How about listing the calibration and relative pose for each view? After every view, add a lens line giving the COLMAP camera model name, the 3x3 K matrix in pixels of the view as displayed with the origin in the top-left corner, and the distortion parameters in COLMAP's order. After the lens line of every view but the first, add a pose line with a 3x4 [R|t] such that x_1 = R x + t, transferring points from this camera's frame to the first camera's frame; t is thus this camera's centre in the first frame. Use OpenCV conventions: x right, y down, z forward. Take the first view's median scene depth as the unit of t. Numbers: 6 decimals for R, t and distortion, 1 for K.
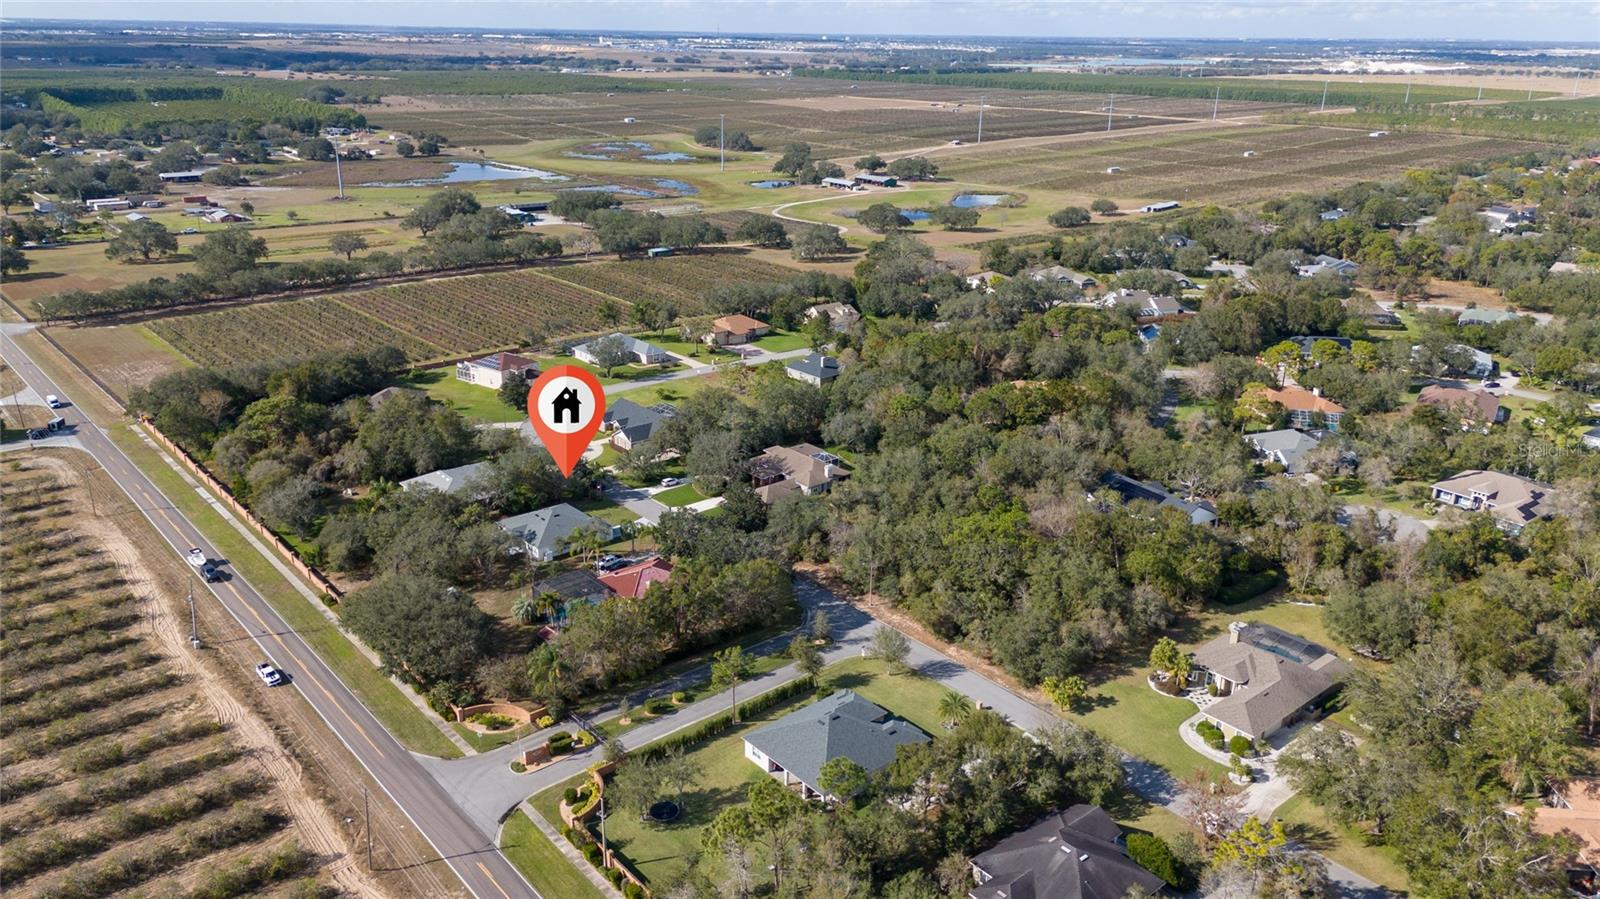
lens RADIAL K [[1171.0, 0, 806.7], [0, 1171.0, 444.5], [0, 0, 1]] dist [0.069665, -0.066979]
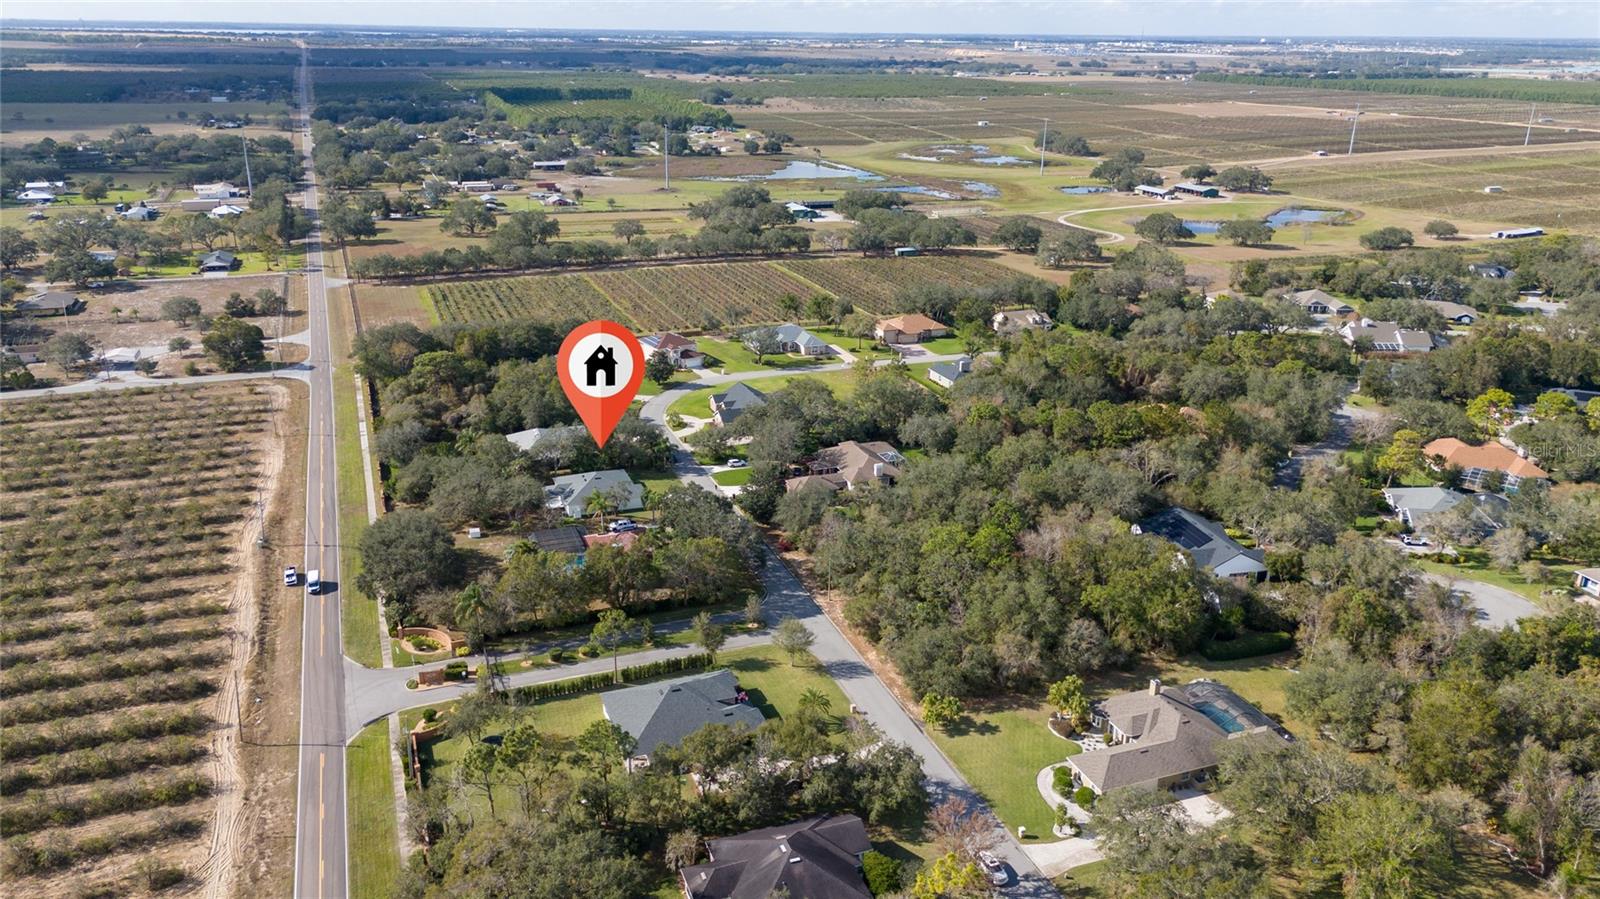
lens RADIAL K [[1171.0, 0, 808.4], [0, 1171.0, 450.6], [0, 0, 1]] dist [0.069665, -0.066979]
pose [[0.942398, 0.110154, -0.315836, 0.200812], [-0.109829, 0.993771, 0.018886, -0.004495], [0.315949, 0.016889, 0.948626, 0.023050]]
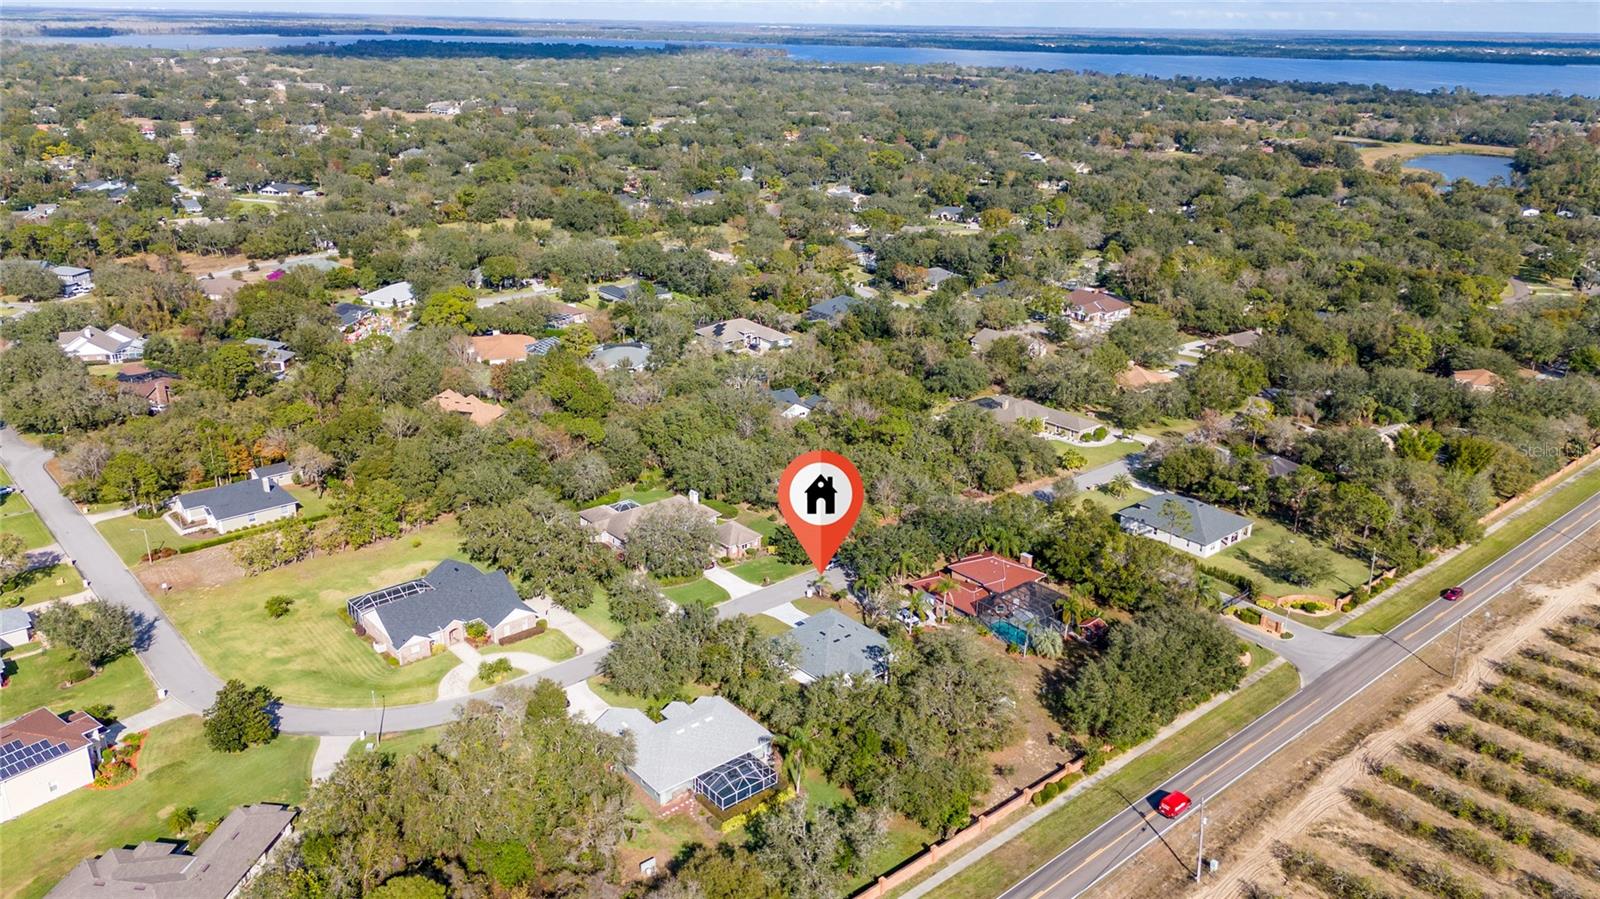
lens RADIAL K [[1171.0, 0, 802.5], [0, 1171.0, 455.4], [0, 0, 1]] dist [0.069665, -0.066979]
pose [[-0.003447, -0.360080, 0.932915, -0.600540], [0.316101, 0.884693, 0.342636, -0.213764], [-0.948719, 0.296076, 0.110772, 0.585265]]
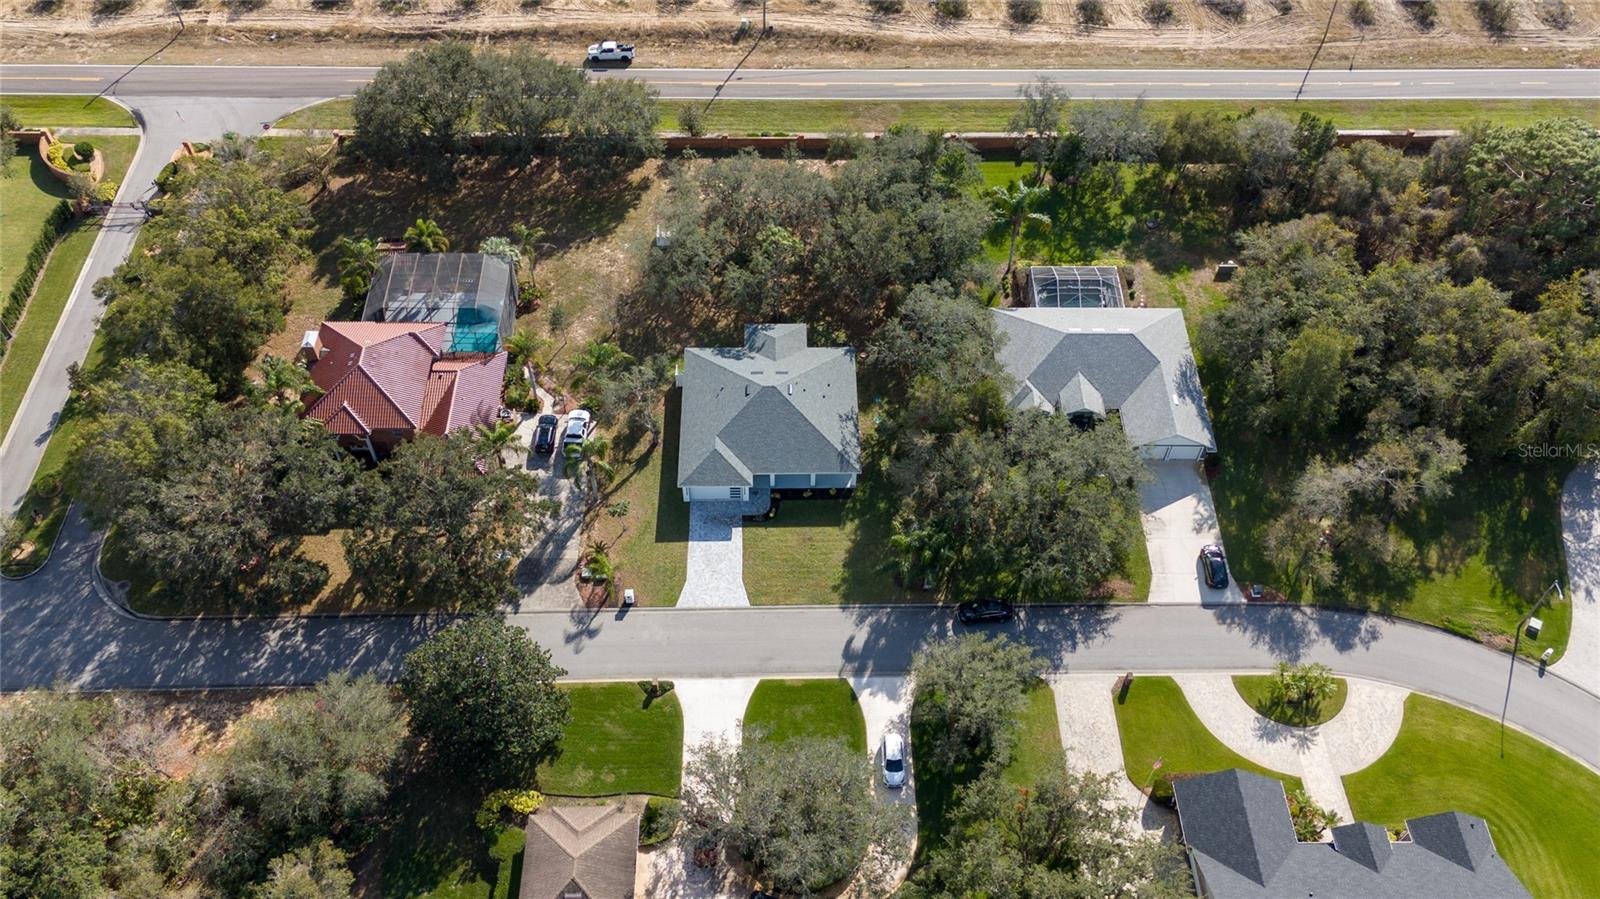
lens RADIAL K [[1287.2, 0, 803.1], [0, 1287.2, 443.0], [0, 0, 1]] dist [0.082194, -0.086128]
pose [[-0.638859, 0.588211, -0.495849, 0.028591], [-0.279495, 0.423030, 0.861933, -0.251031], [0.716757, 0.689241, -0.105854, 0.706007]]
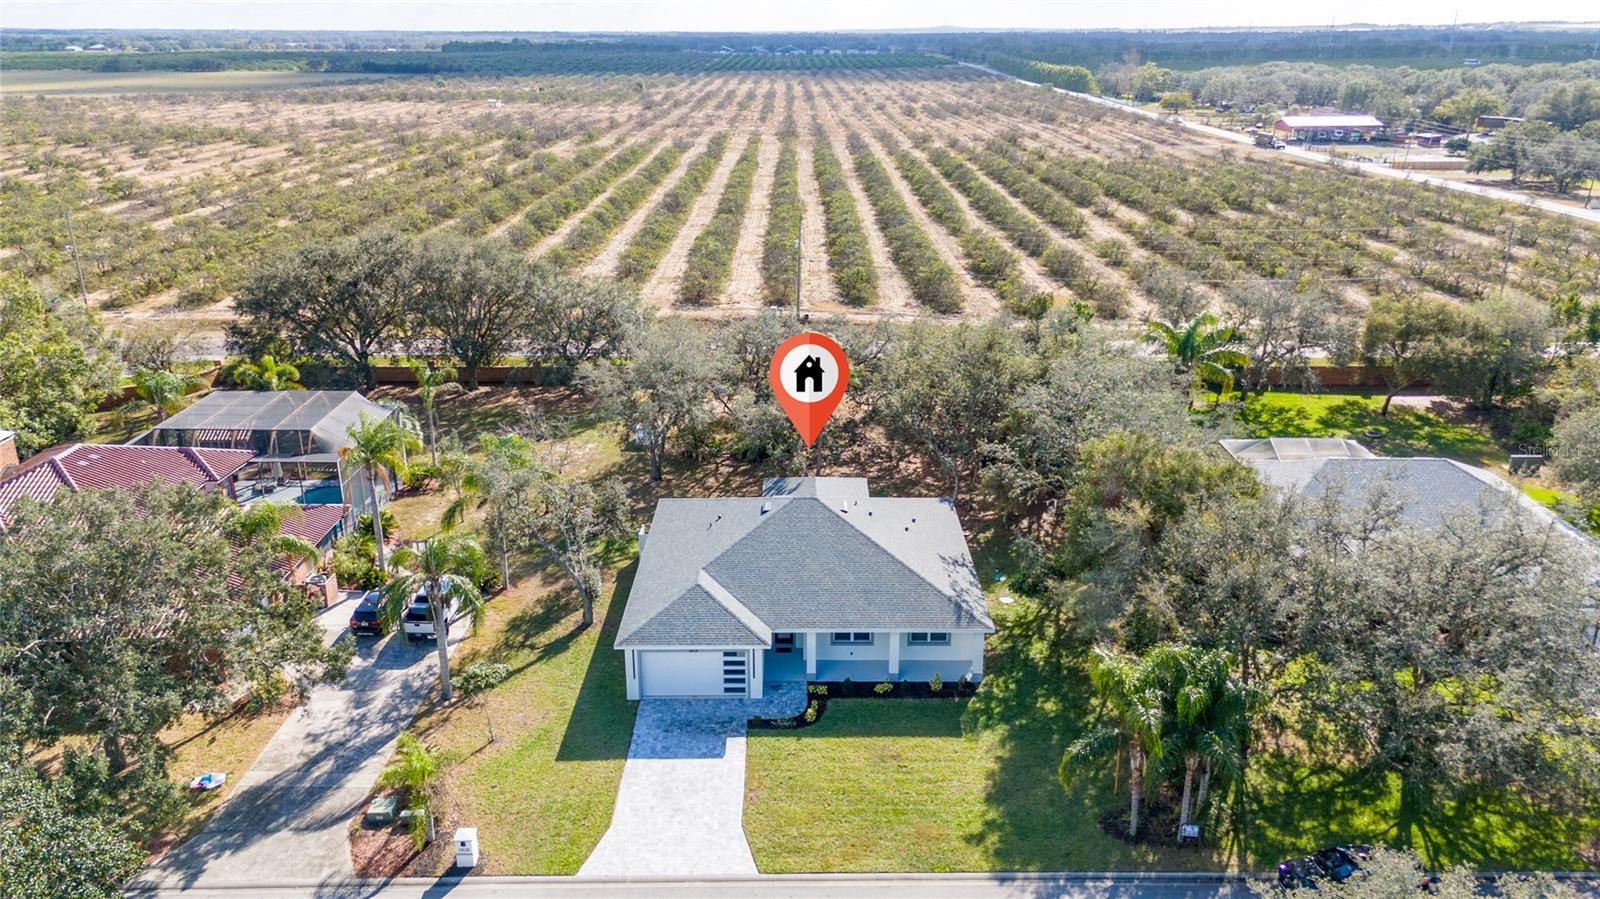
lens RADIAL K [[1171.0, 0, 798.1], [0, 1171.0, 448.0], [0, 0, 1]] dist [0.069665, -0.066979]
pose [[-0.653610, 0.240549, -0.717586, -0.024335], [-0.258140, 0.820433, 0.510151, -0.053876], [0.711447, 0.518677, -0.474148, 0.727418]]
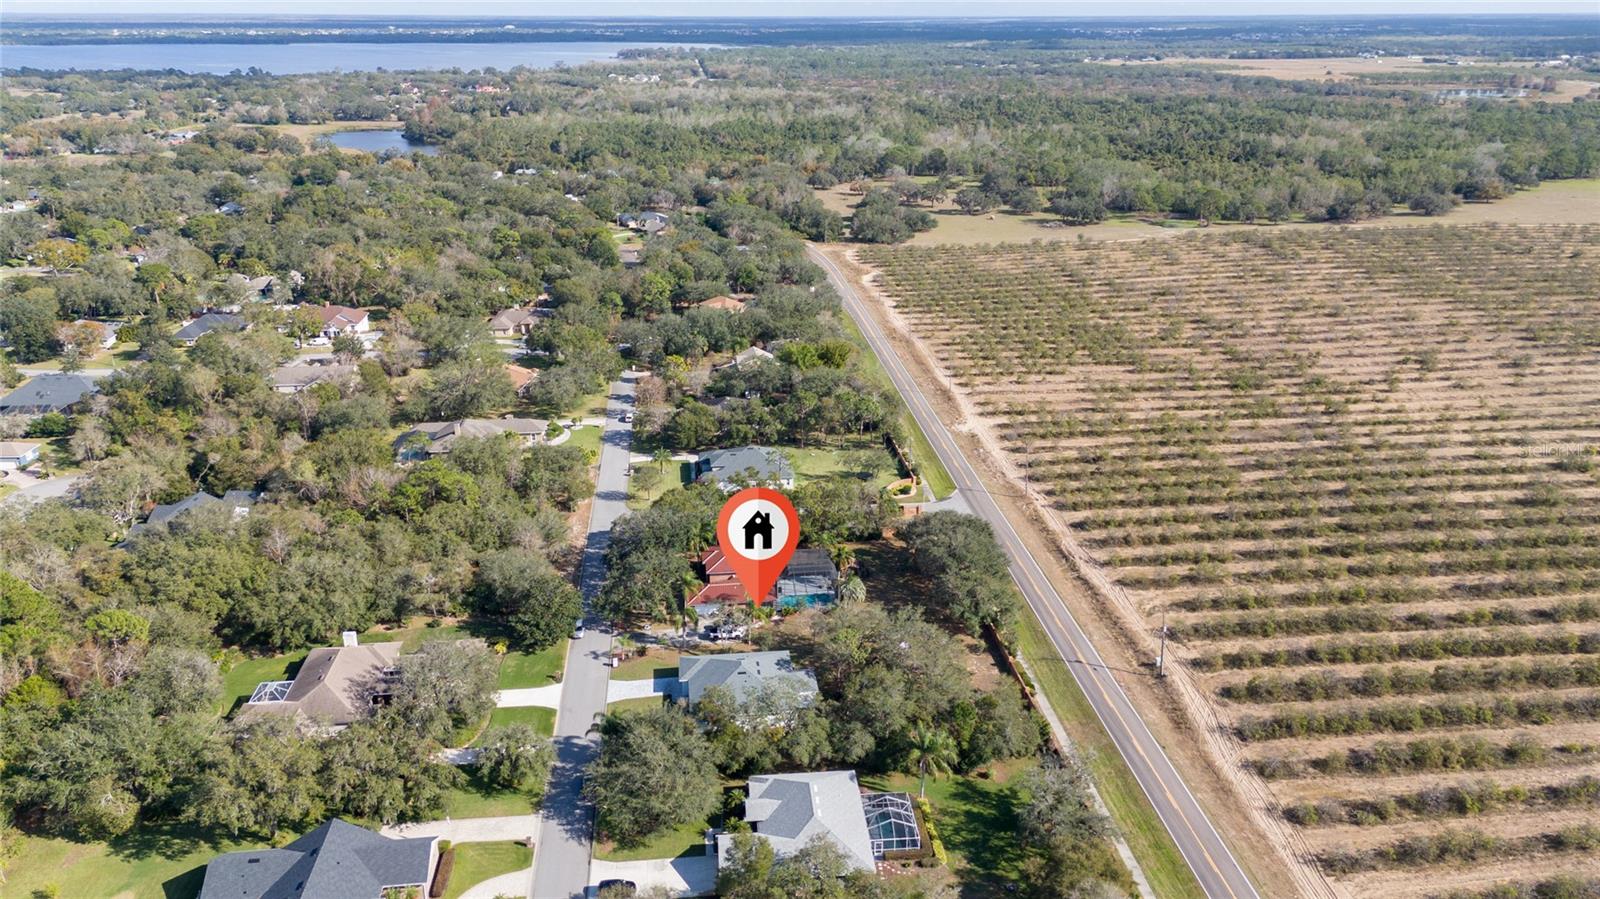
lens RADIAL K [[1171.0, 0, 802.3], [0, 1171.0, 445.5], [0, 0, 1]] dist [0.069665, -0.066979]
pose [[-0.821409, -0.209662, 0.530405, -0.403657], [0.179847, 0.787317, 0.589735, -0.320074], [-0.541241, 0.579805, -0.609002, 0.885120]]
